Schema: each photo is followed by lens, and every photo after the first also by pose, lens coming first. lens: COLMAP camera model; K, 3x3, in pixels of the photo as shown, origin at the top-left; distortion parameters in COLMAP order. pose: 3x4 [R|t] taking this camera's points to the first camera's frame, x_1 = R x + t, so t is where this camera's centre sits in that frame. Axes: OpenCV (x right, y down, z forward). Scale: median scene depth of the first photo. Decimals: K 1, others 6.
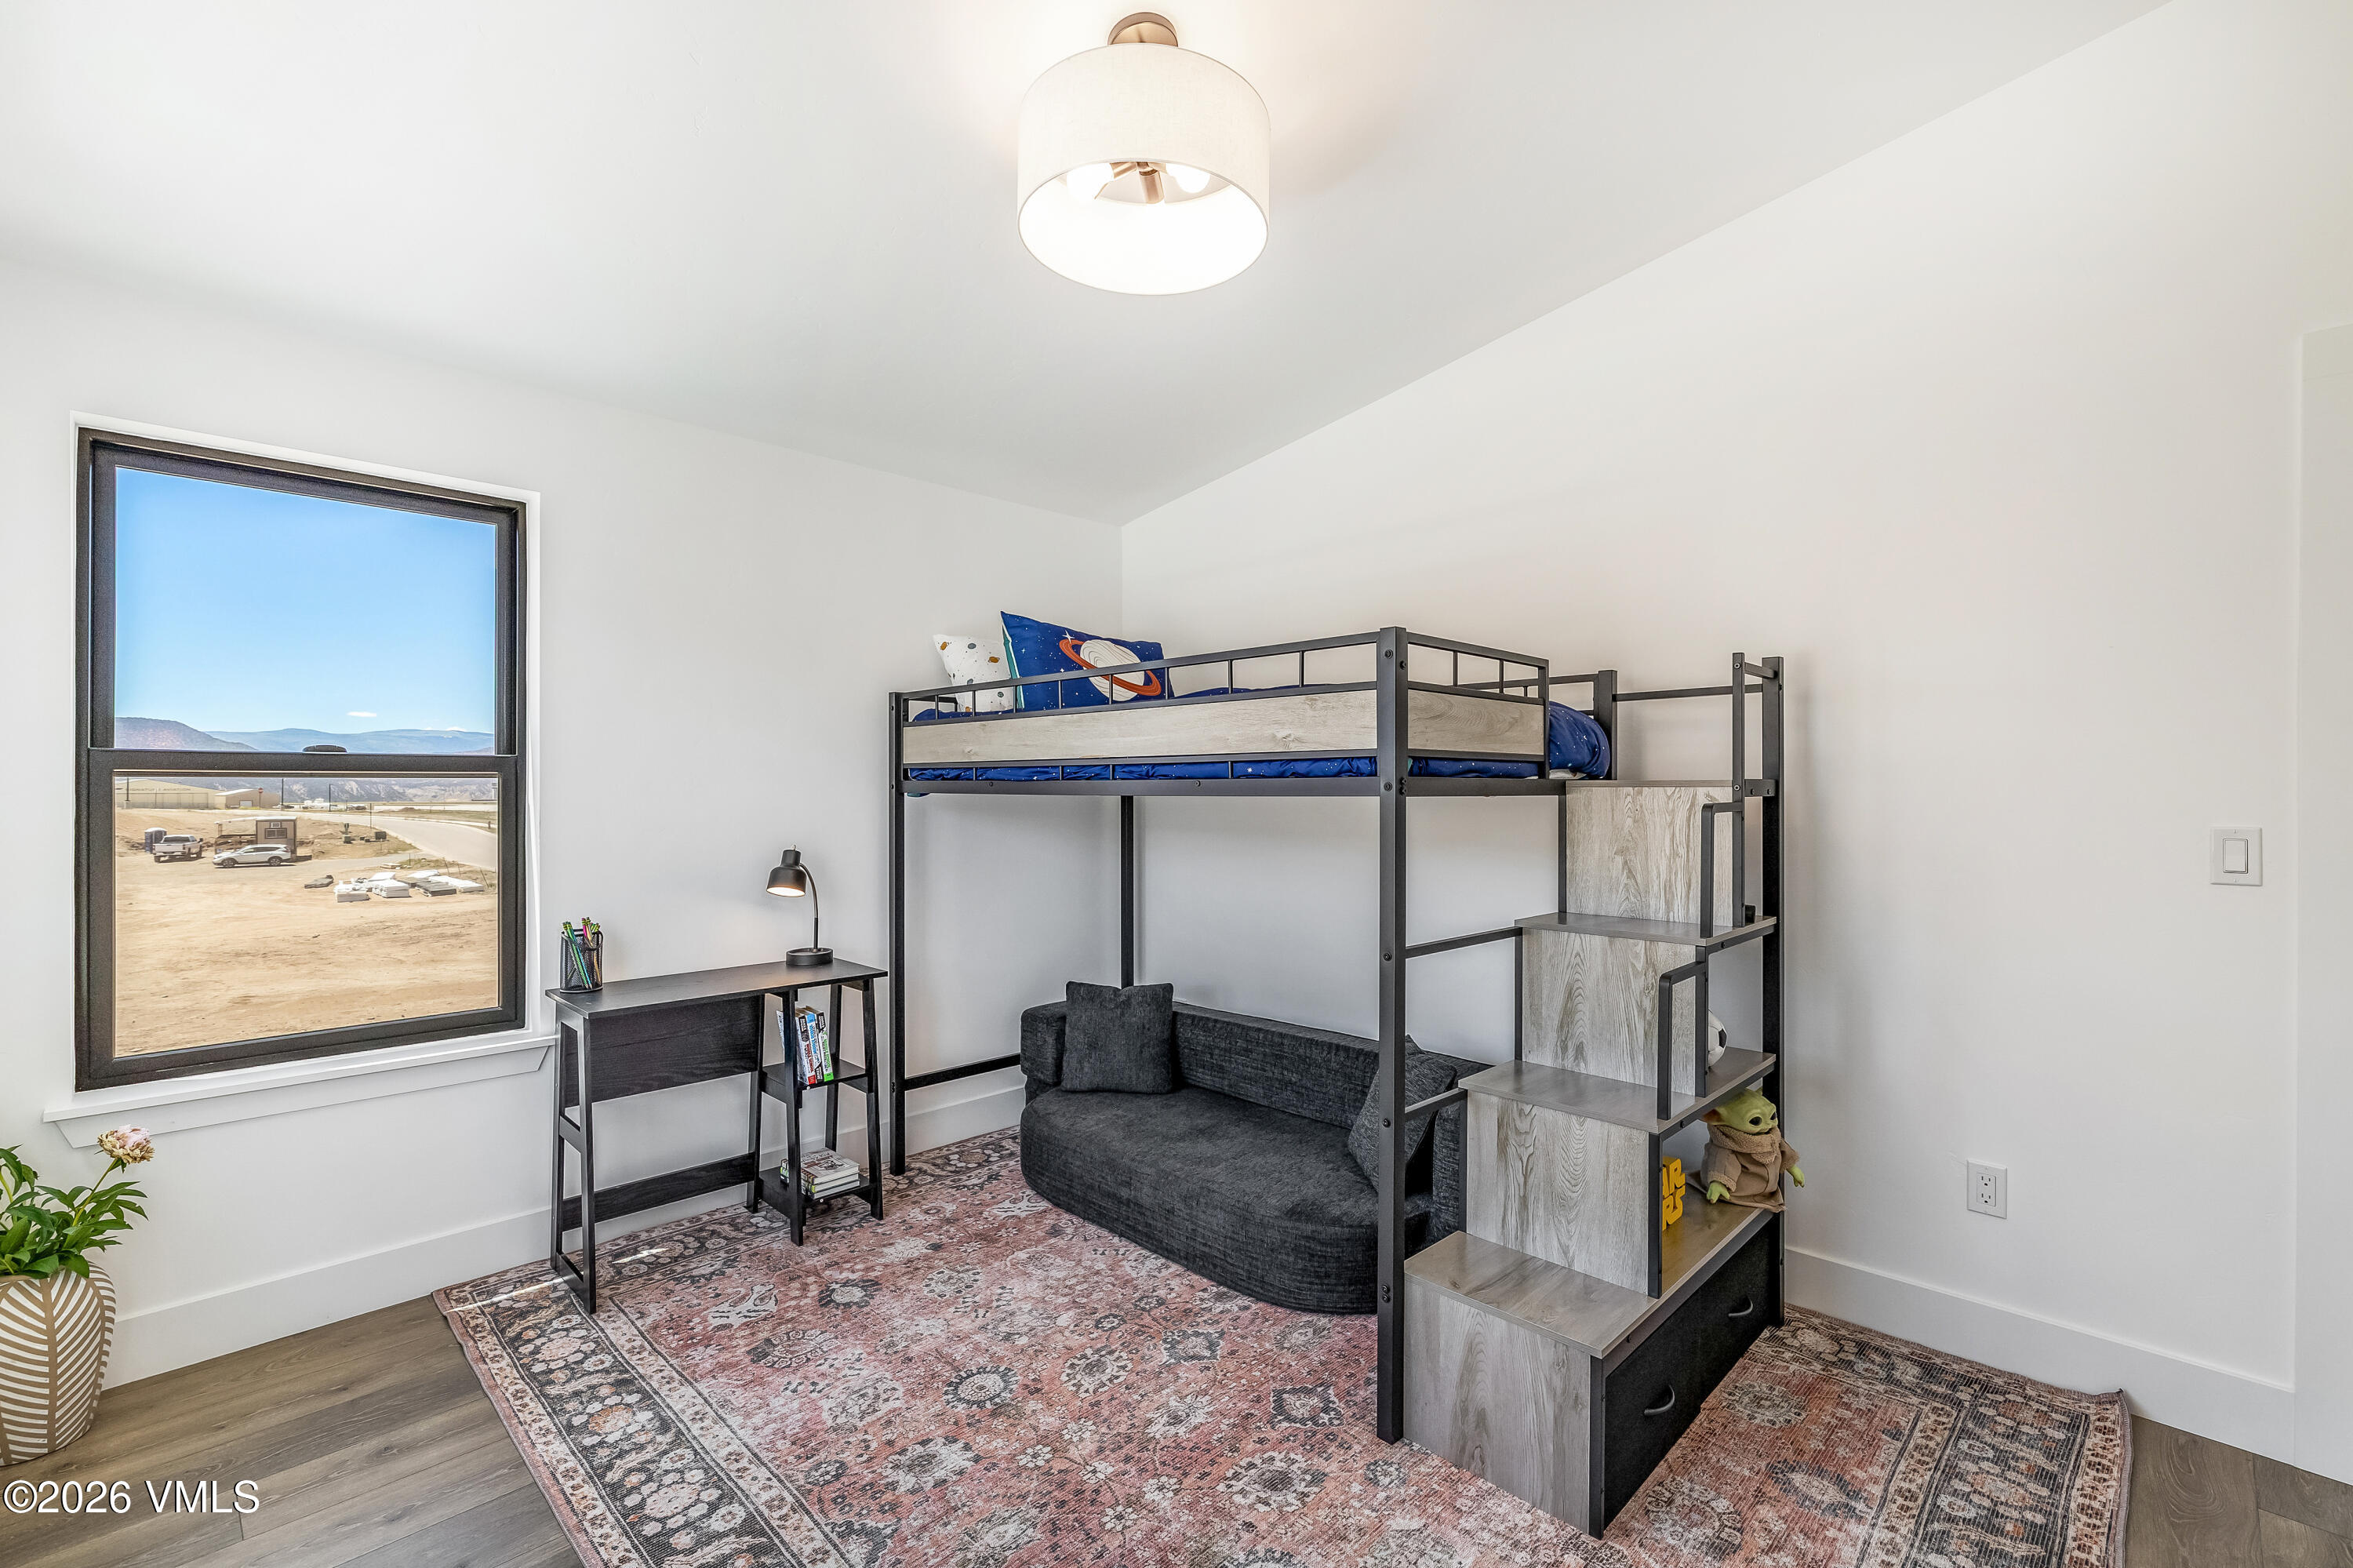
lens RADIAL K [[1050.0, 0, 1176.5], [0, 1050.0, 784.0], [0, 0, 1]] dist [-0.003380, -0.000416]
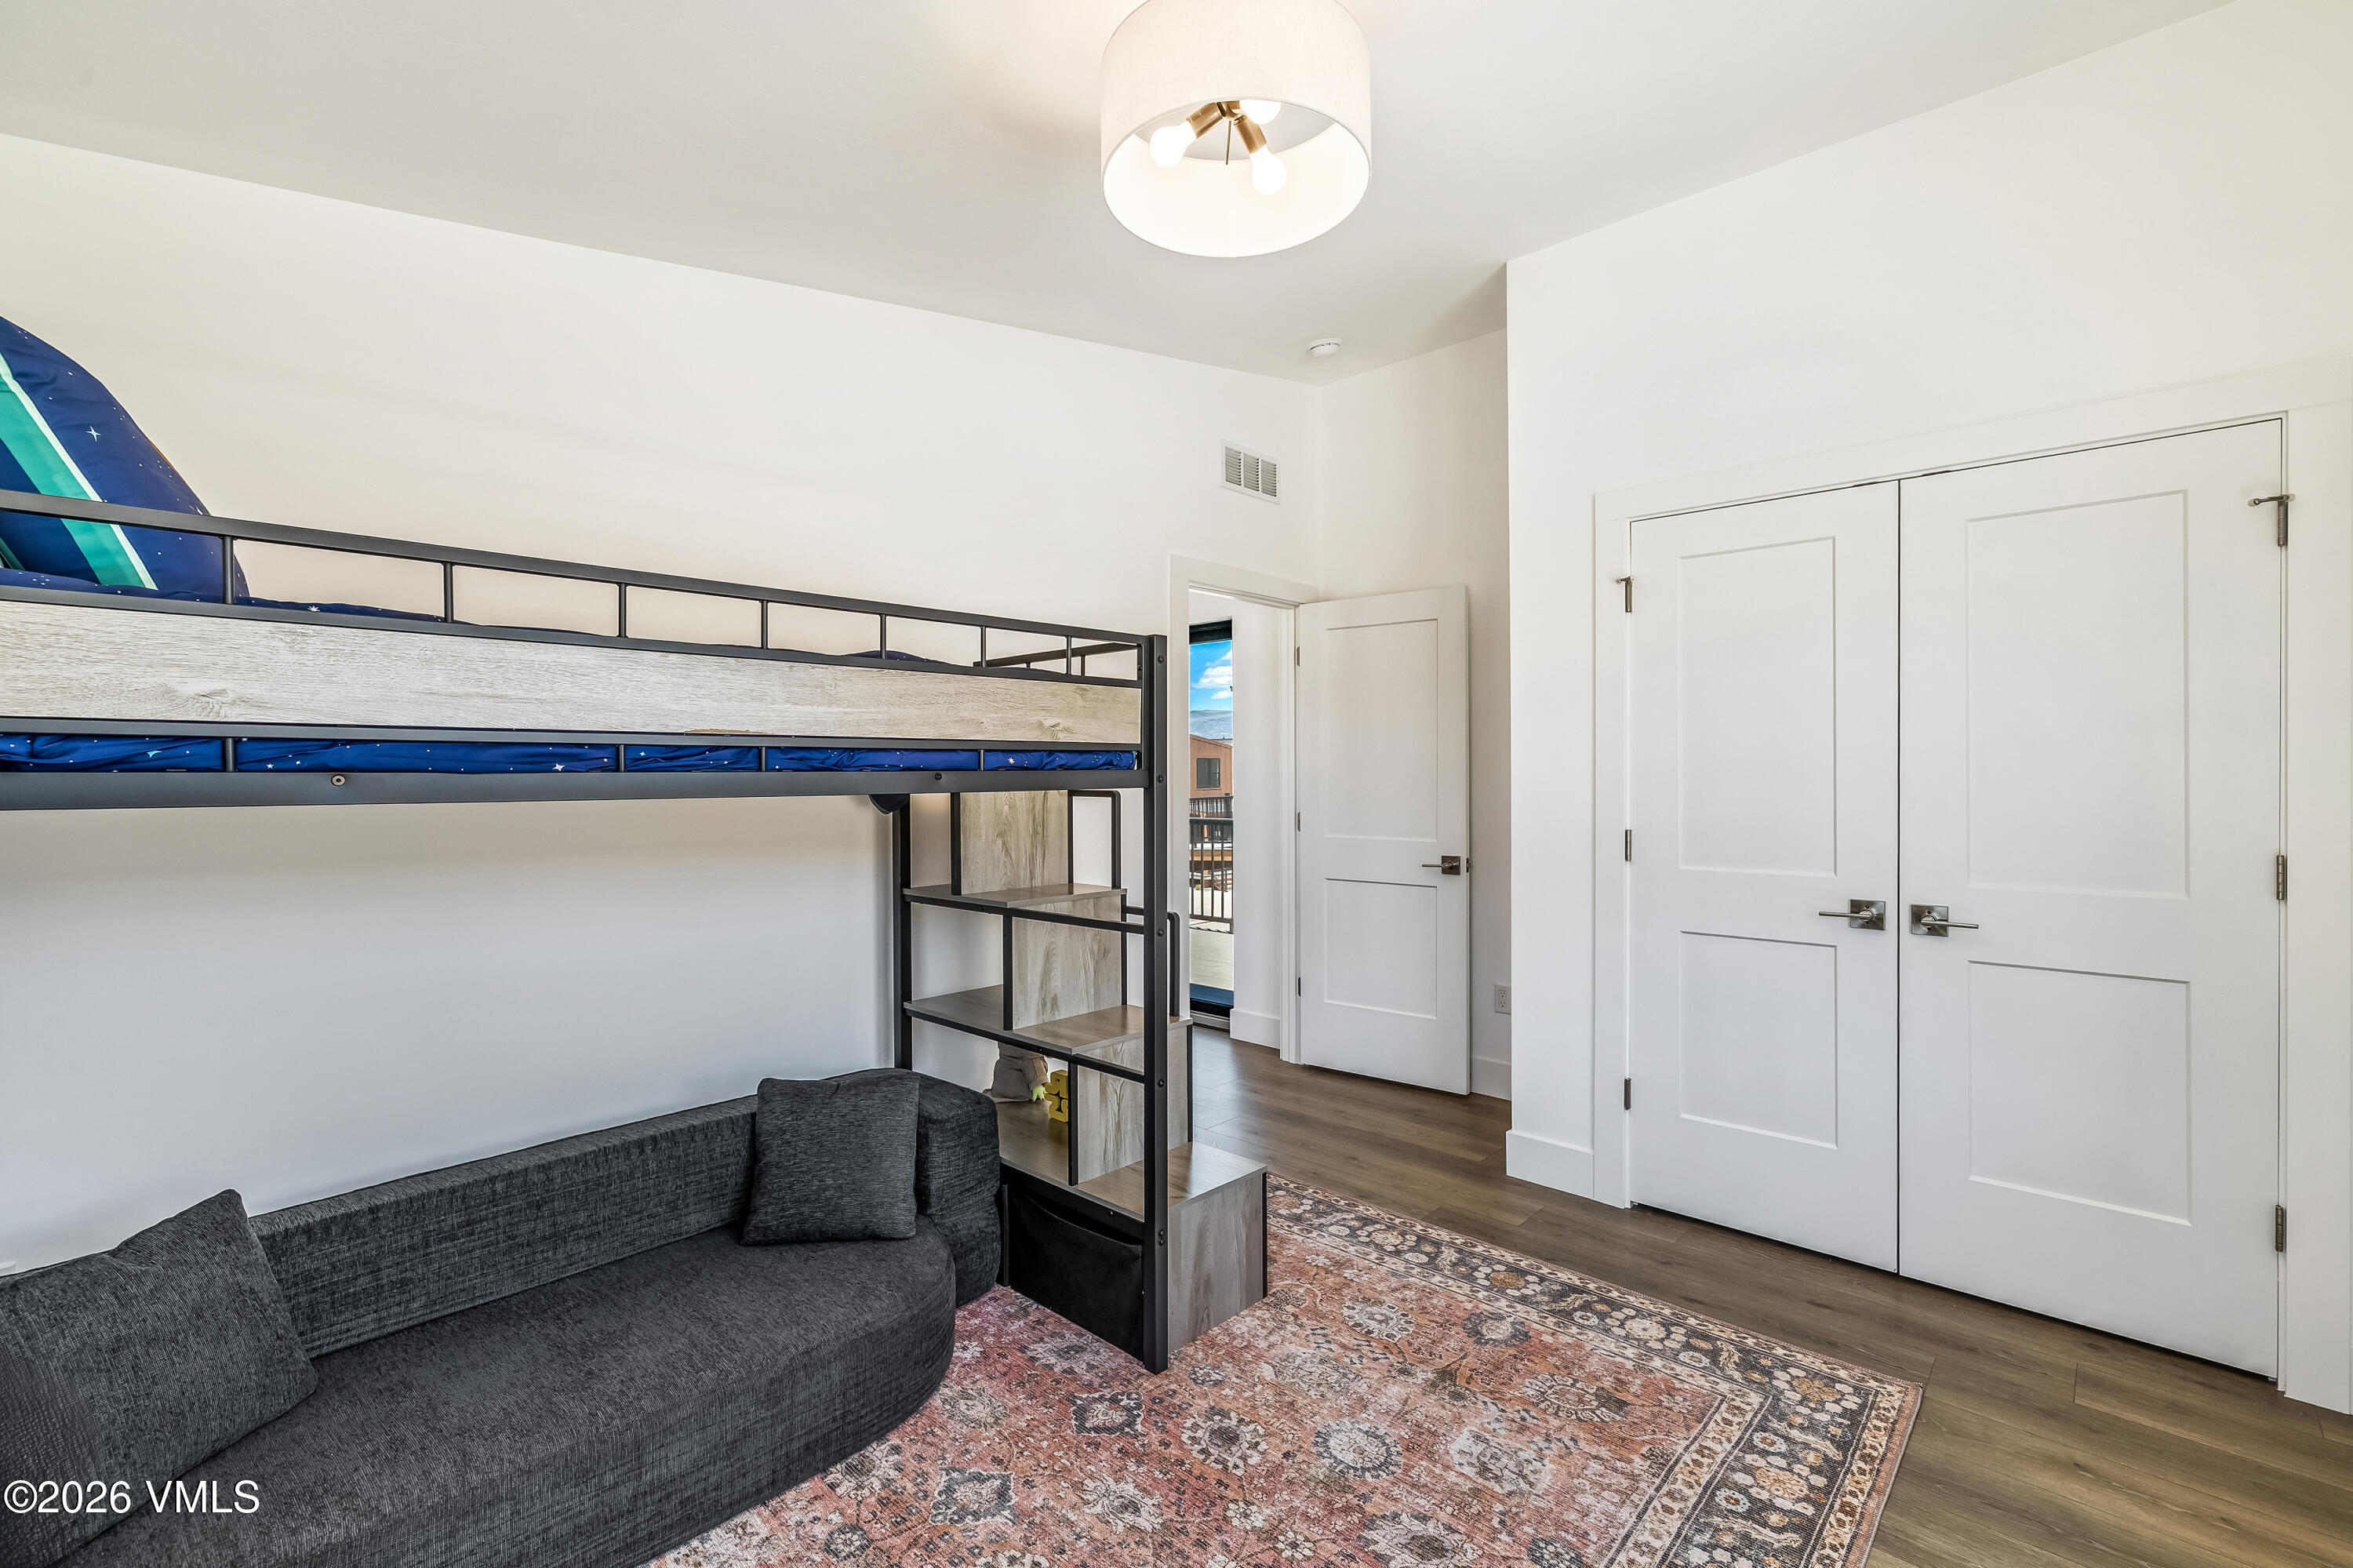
lens RADIAL K [[1023.1, 0, 1183.0], [0, 1023.1, 775.2], [0, 0, 1]] dist [-0.000196, -0.000145]
pose [[-0.038929, 0.000962, 0.999242, -0.753482], [0.003898, 0.999992, -0.000811, -0.000208], [-0.999234, 0.003863, -0.038932, 0.872225]]
